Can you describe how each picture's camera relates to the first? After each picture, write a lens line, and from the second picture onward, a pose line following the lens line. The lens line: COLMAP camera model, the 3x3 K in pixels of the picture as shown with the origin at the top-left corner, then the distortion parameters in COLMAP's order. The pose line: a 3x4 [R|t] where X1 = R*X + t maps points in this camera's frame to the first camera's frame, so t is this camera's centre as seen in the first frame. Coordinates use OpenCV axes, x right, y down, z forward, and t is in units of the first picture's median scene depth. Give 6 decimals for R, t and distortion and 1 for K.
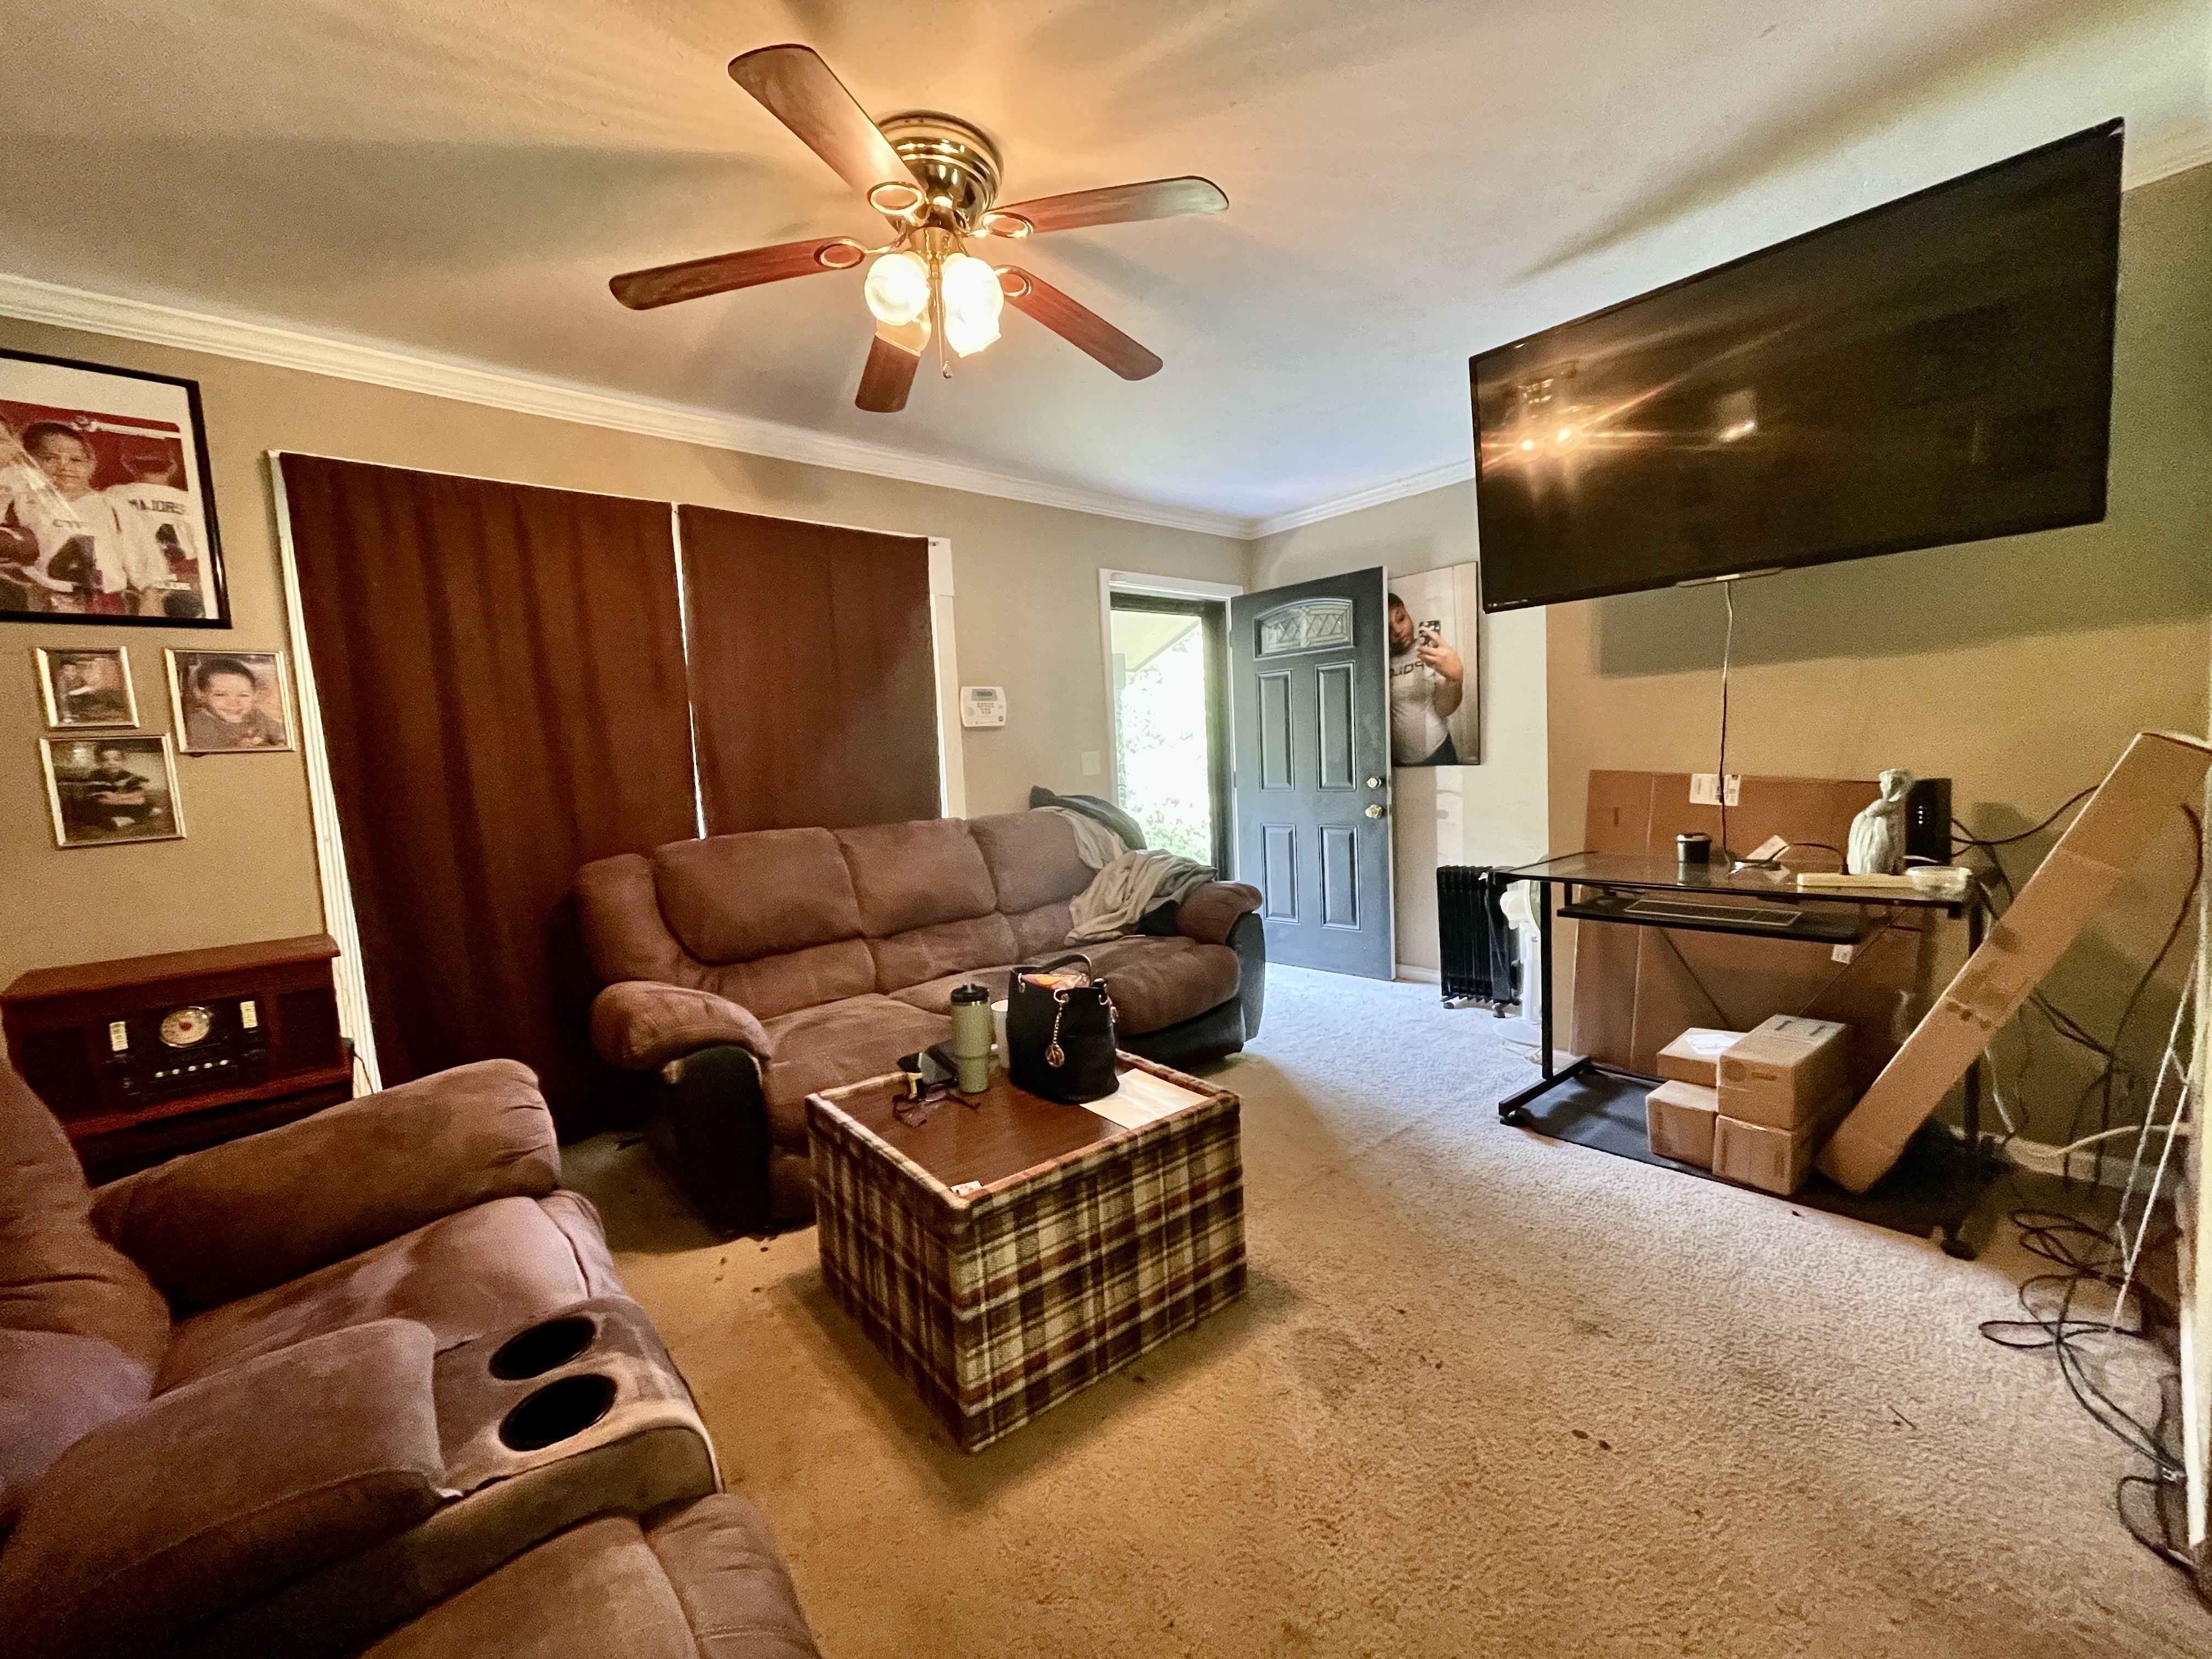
lens RADIAL K [[889.0, 0, 1107.7], [0, 889.0, 841.4], [0, 0, 1]] dist [-0.000606, -0.000387]
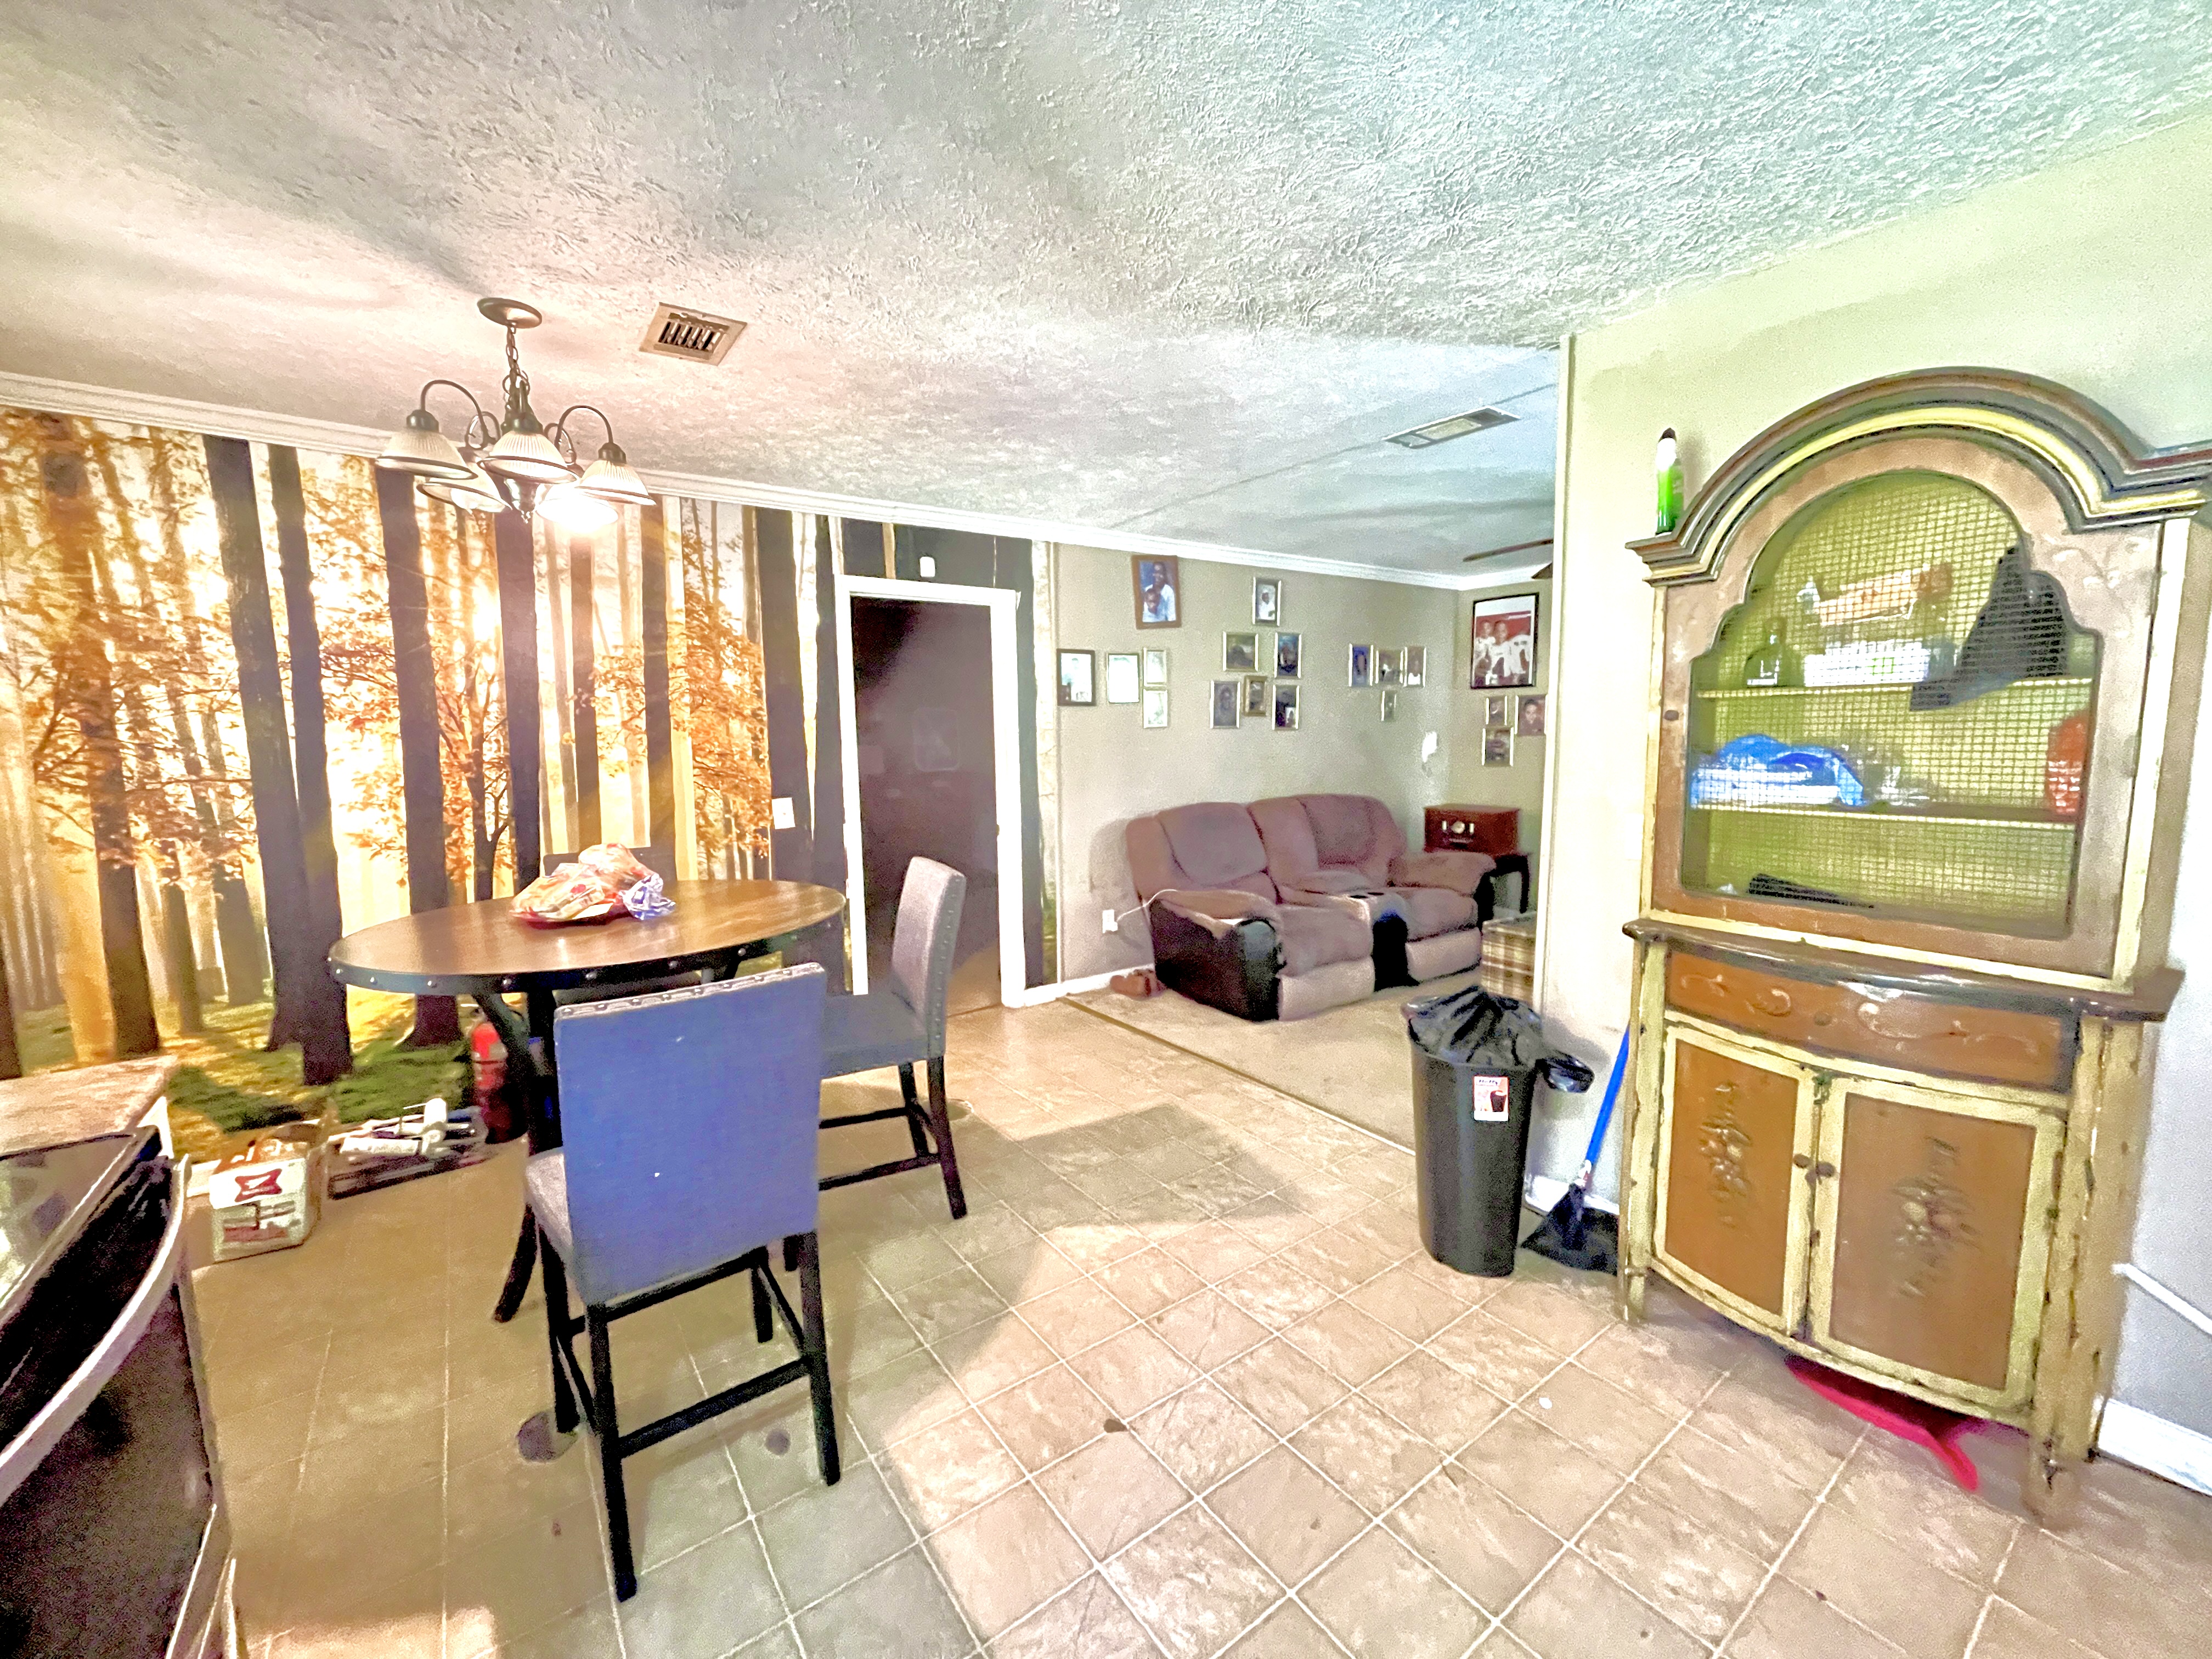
lens RADIAL K [[889.0, 0, 1103.2], [0, 889.0, 823.9], [0, 0, 1]] dist [-0.000606, -0.000387]
pose [[-0.070495, 0.160866, -0.984455, 1.787402], [-0.081585, 0.982675, 0.166417, -0.186173], [0.994170, 0.092048, -0.056150, -0.061669]]
